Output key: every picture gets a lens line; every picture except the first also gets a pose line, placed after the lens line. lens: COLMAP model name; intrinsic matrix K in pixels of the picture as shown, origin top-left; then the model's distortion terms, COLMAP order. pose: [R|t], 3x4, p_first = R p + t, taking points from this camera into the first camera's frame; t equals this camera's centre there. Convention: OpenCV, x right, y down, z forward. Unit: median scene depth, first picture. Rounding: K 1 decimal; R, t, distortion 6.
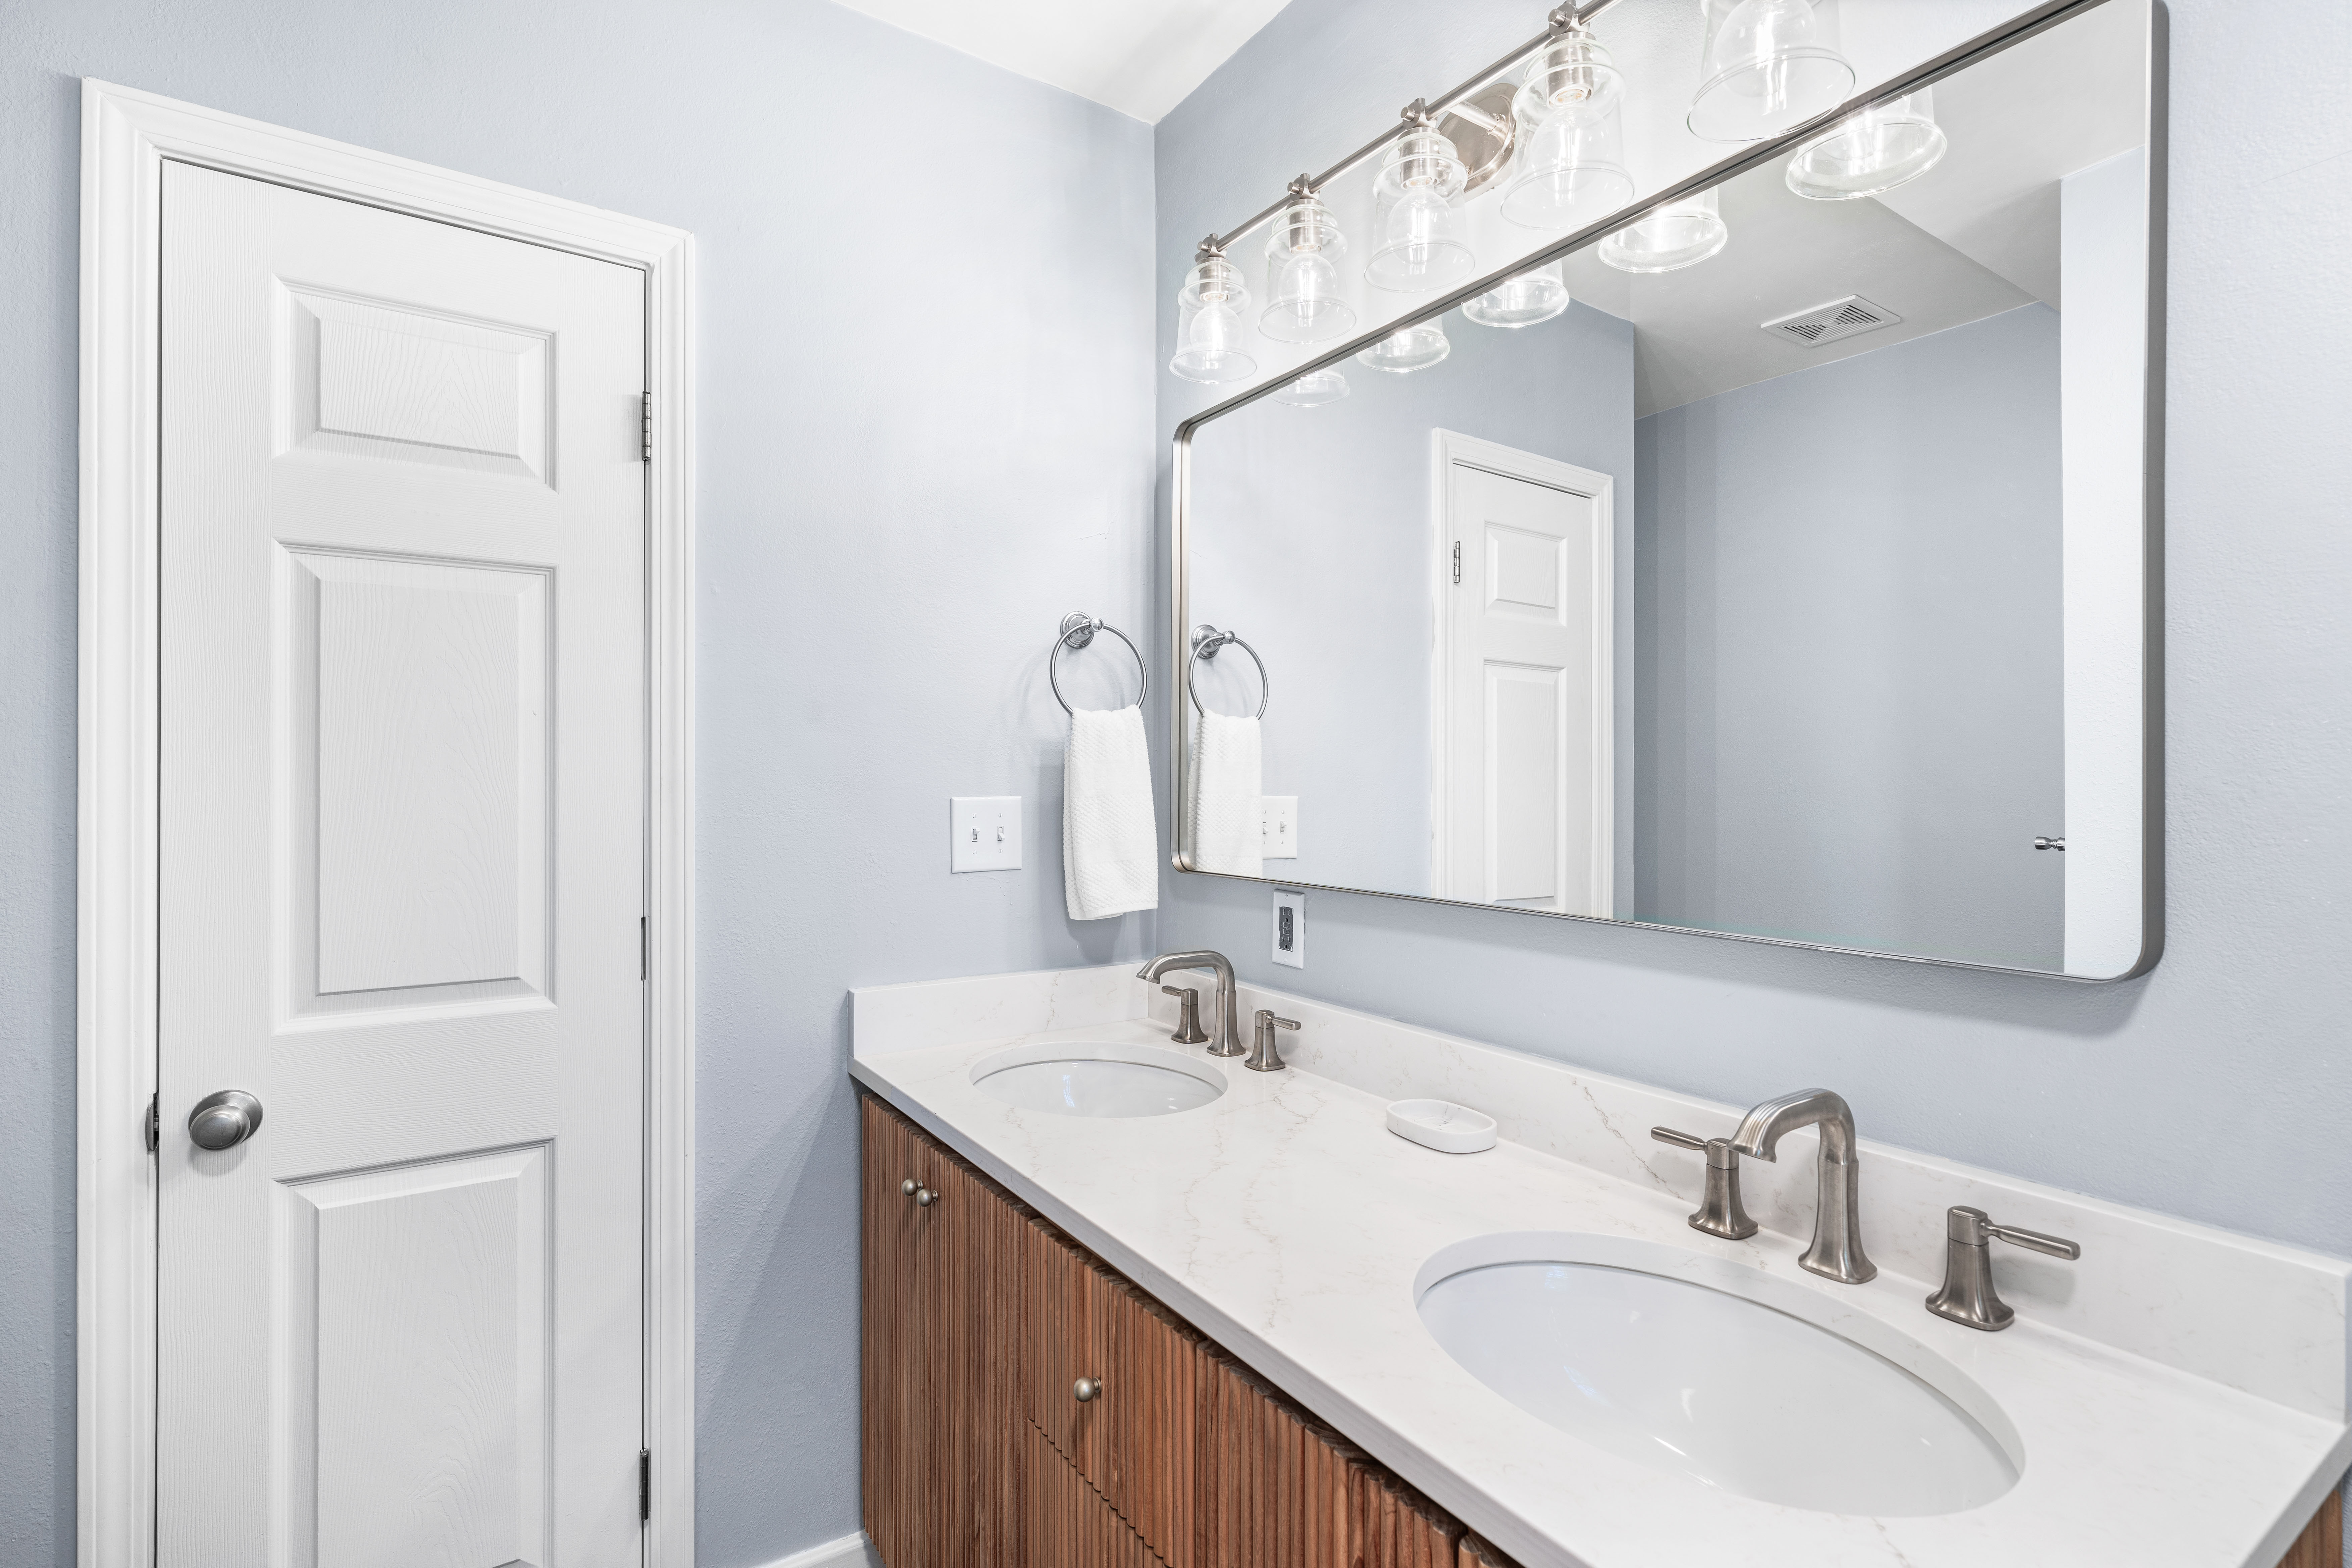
lens RADIAL K [[1118.0, 0, 1176.0], [0, 1118.0, 784.0], [0, 0, 1]] dist [0.001252, -0.000181]
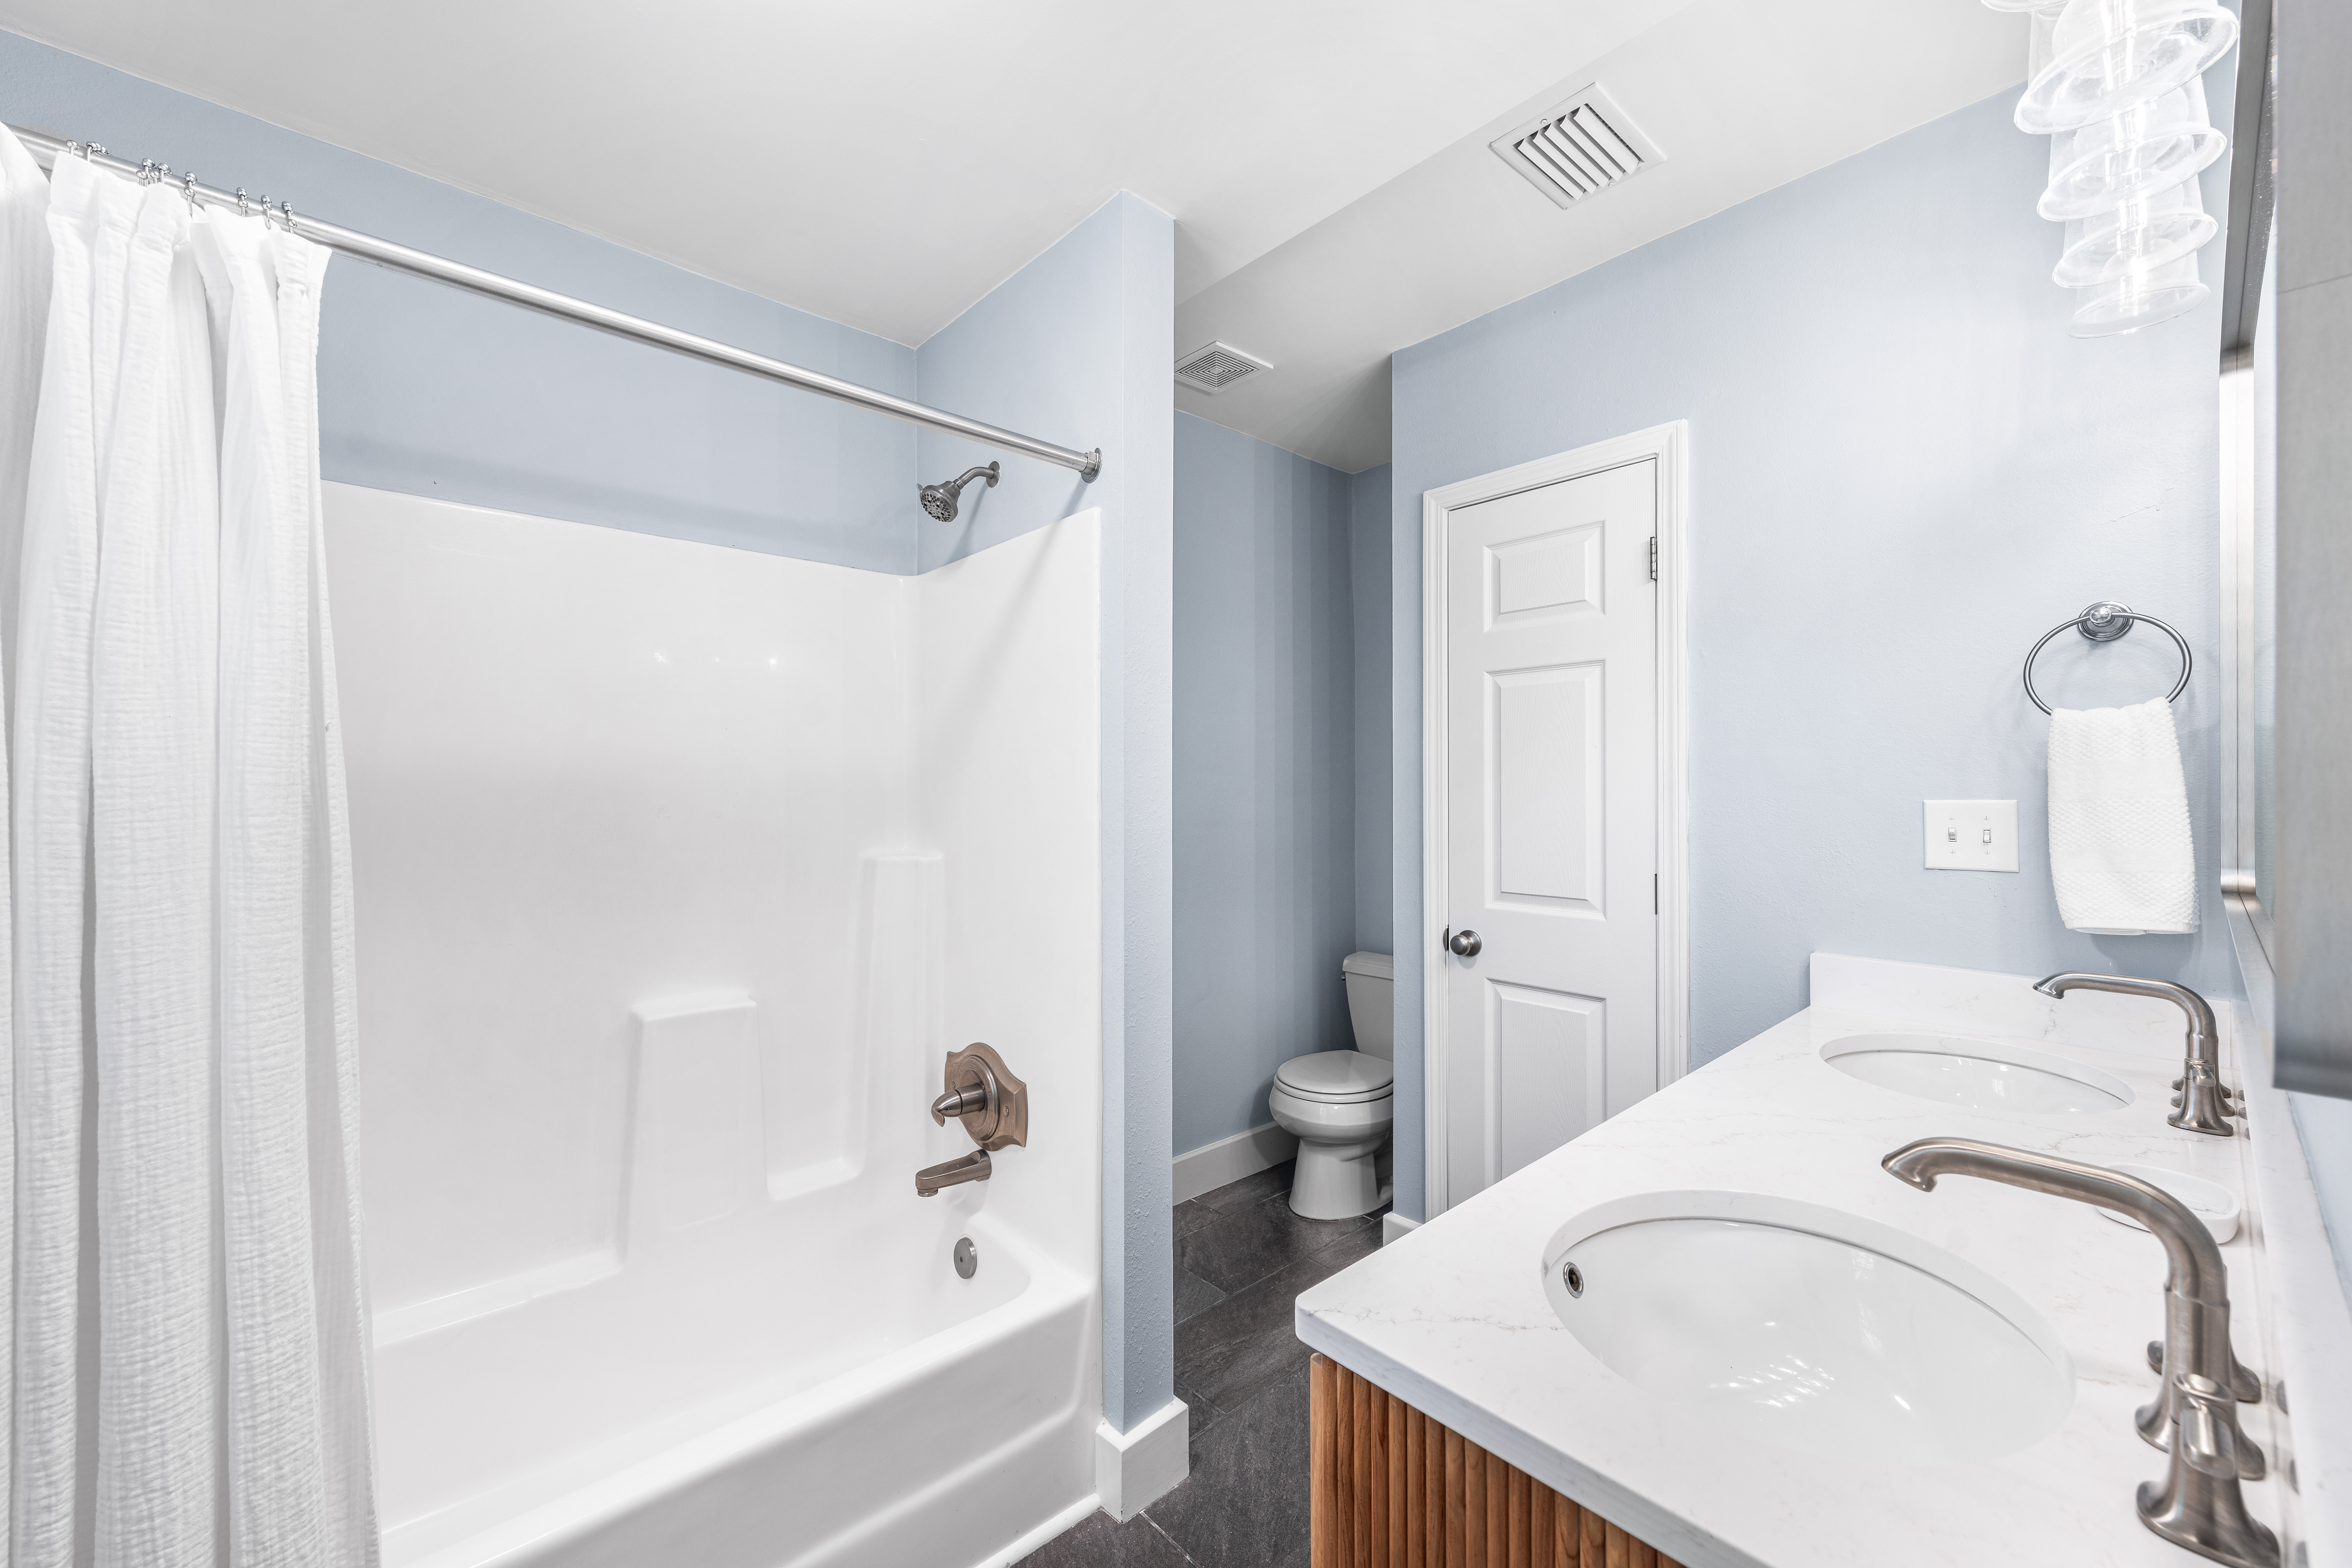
lens RADIAL K [[947.6, 0, 1175.3], [0, 947.6, 793.3], [0, 0, 1]] dist [-0.001168, 0.000120]
pose [[0.122024, 0.003504, -0.992521, 0.782440], [-0.004740, 0.999984, 0.002948, 0.006787], [0.992516, 0.004345, 0.122038, 0.183895]]
